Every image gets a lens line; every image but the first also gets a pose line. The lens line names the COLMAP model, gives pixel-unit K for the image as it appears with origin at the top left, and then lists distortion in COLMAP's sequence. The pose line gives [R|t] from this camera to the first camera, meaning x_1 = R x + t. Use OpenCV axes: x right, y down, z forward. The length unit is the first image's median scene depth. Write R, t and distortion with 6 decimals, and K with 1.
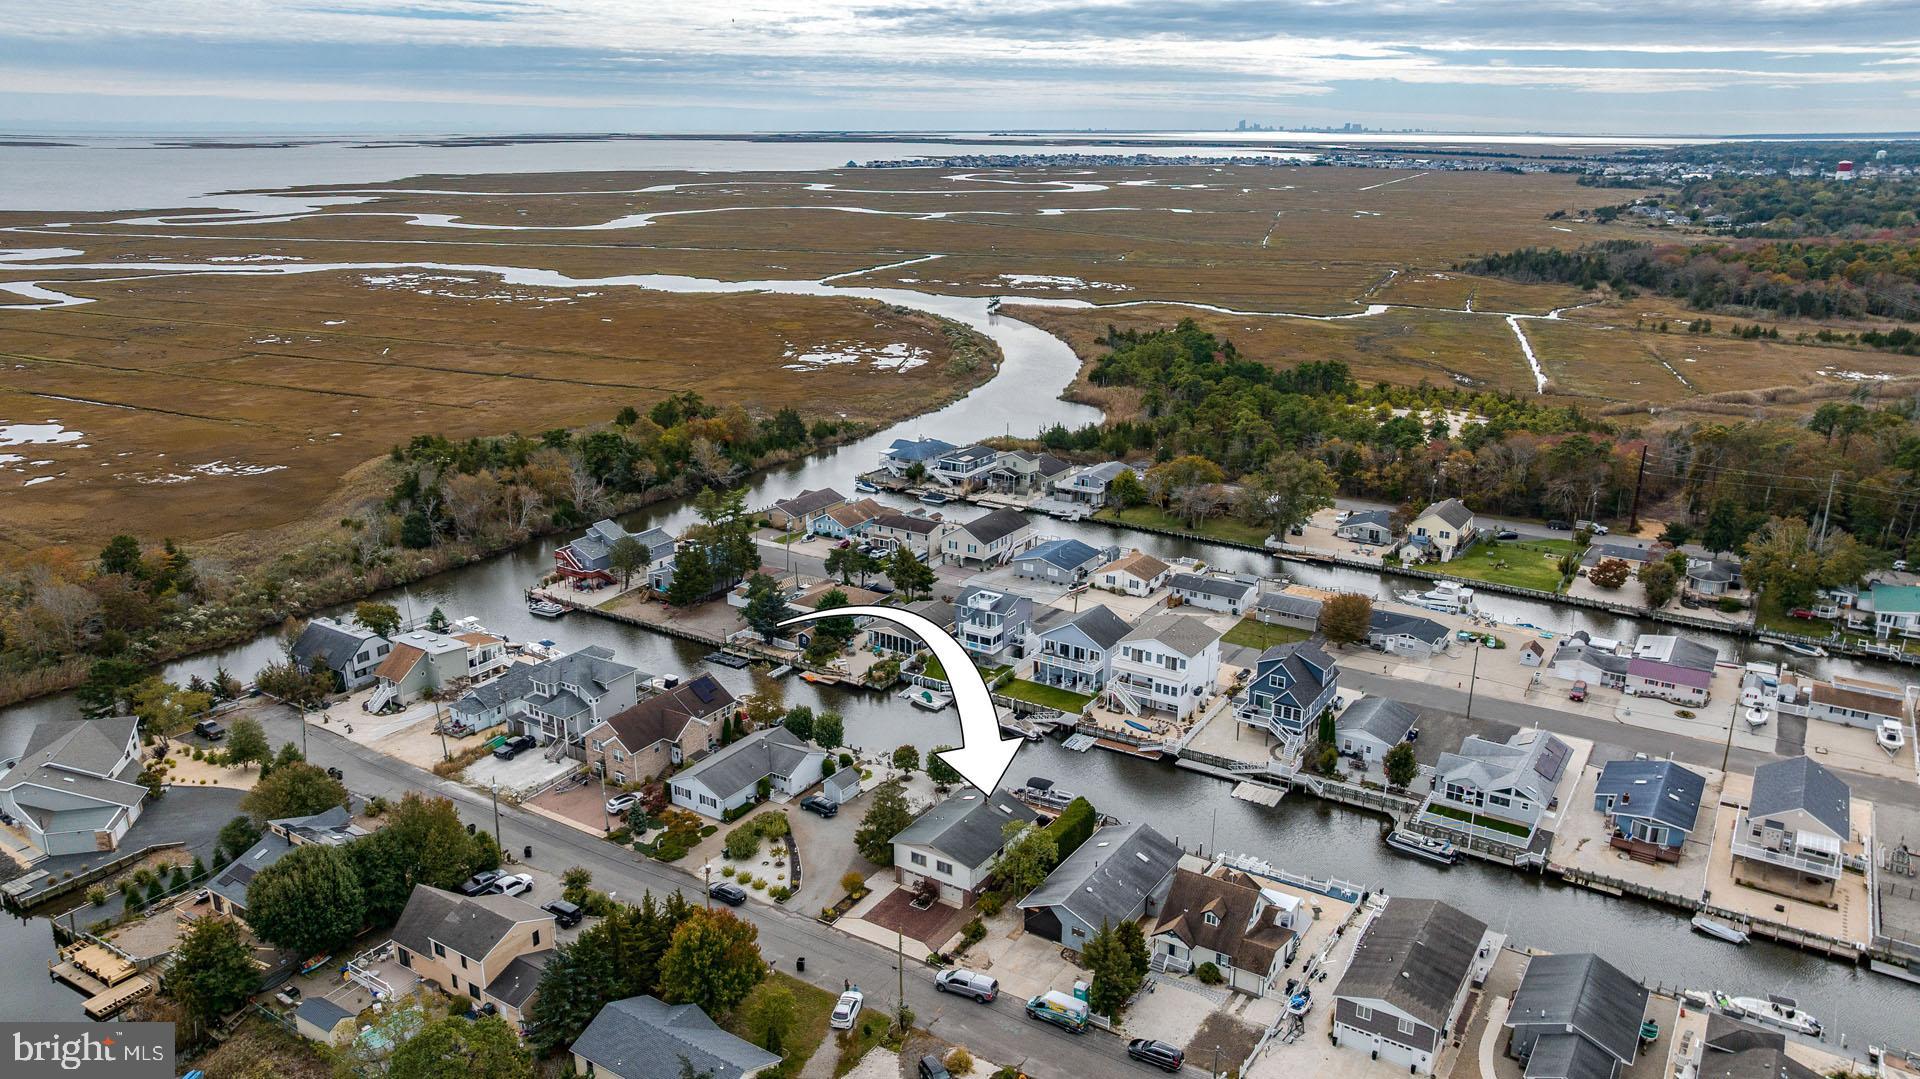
lens RADIAL K [[1351.0, 0, 960.0], [0, 1351.0, 539.5], [0, 0, 1]] dist [-0.021677, 0.003812]
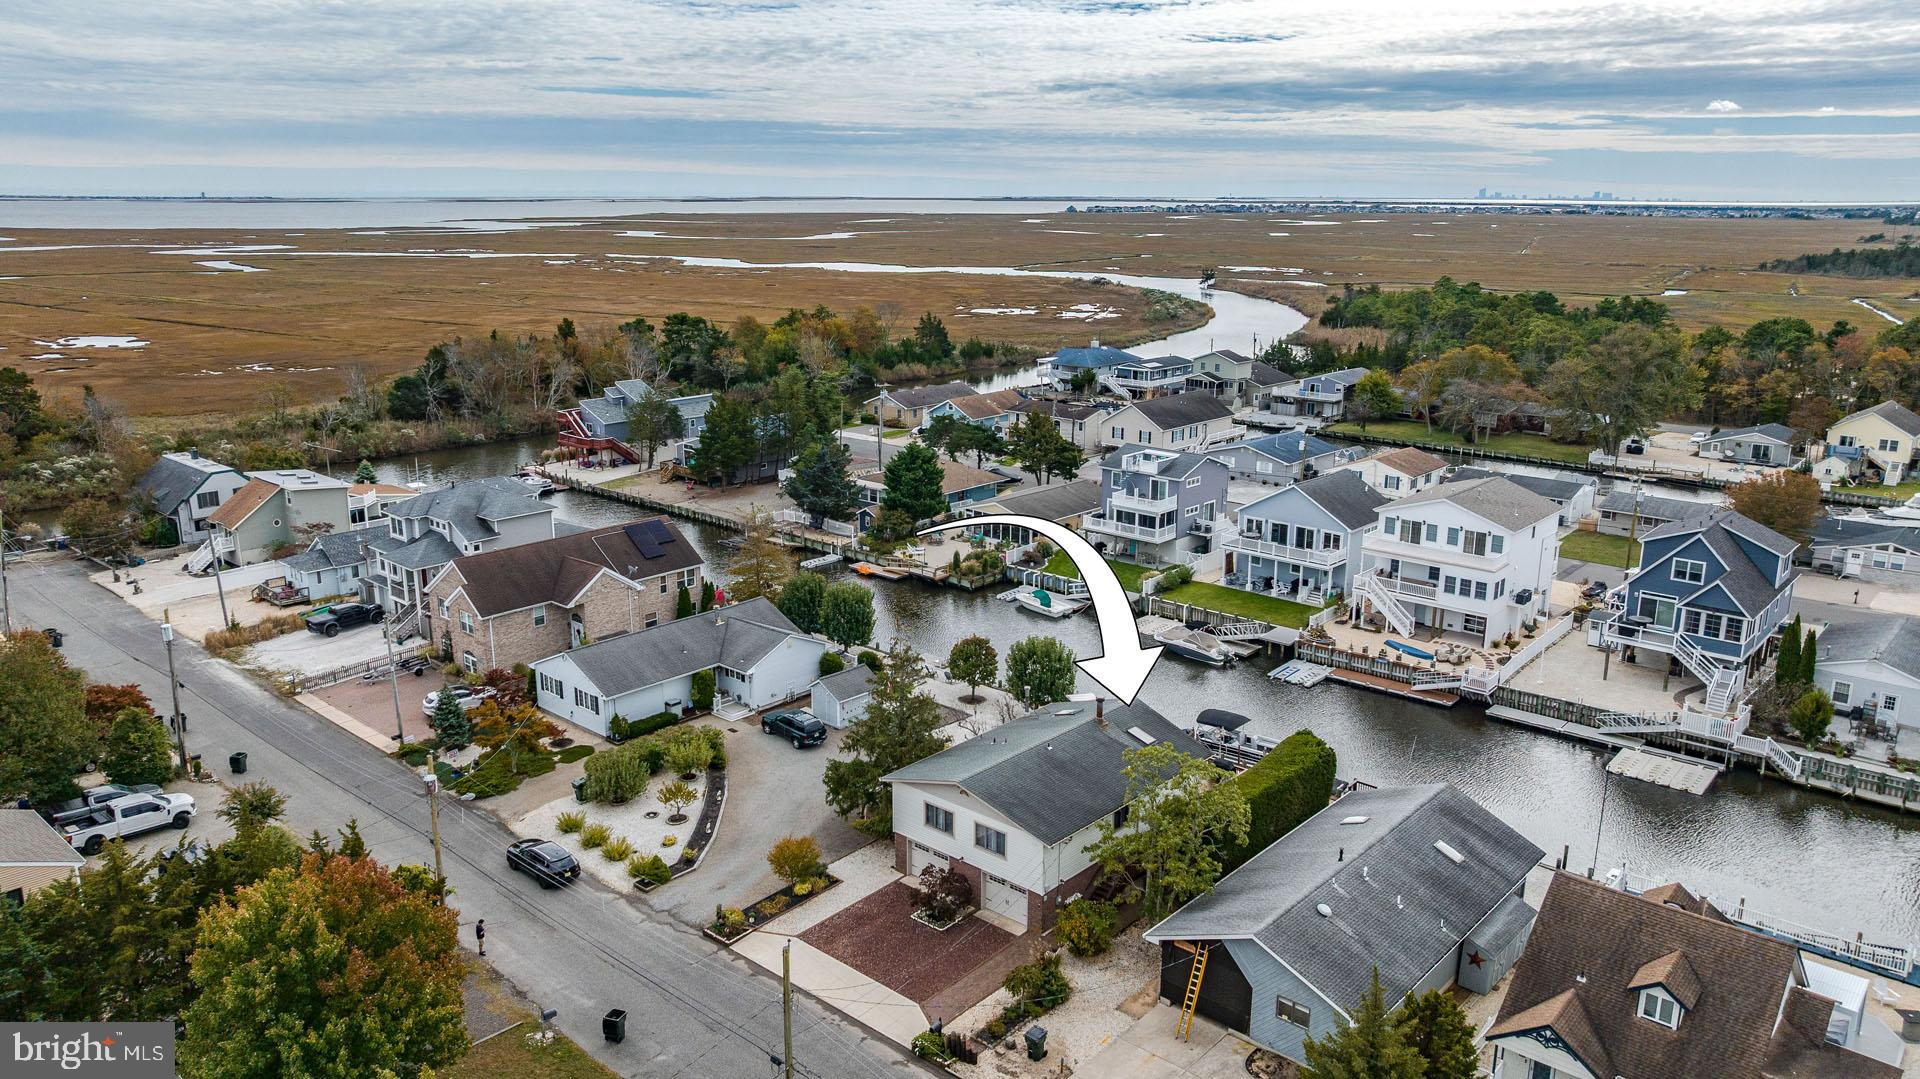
lens RADIAL K [[1351.0, 0, 960.0], [0, 1351.0, 539.5], [0, 0, 1]] dist [-0.021677, 0.003812]
pose [[0.986911, 0.040539, -0.156085, 0.032079], [-0.047975, 0.997871, -0.044172, 0.118677], [0.153962, 0.051082, 0.986755, 0.398735]]
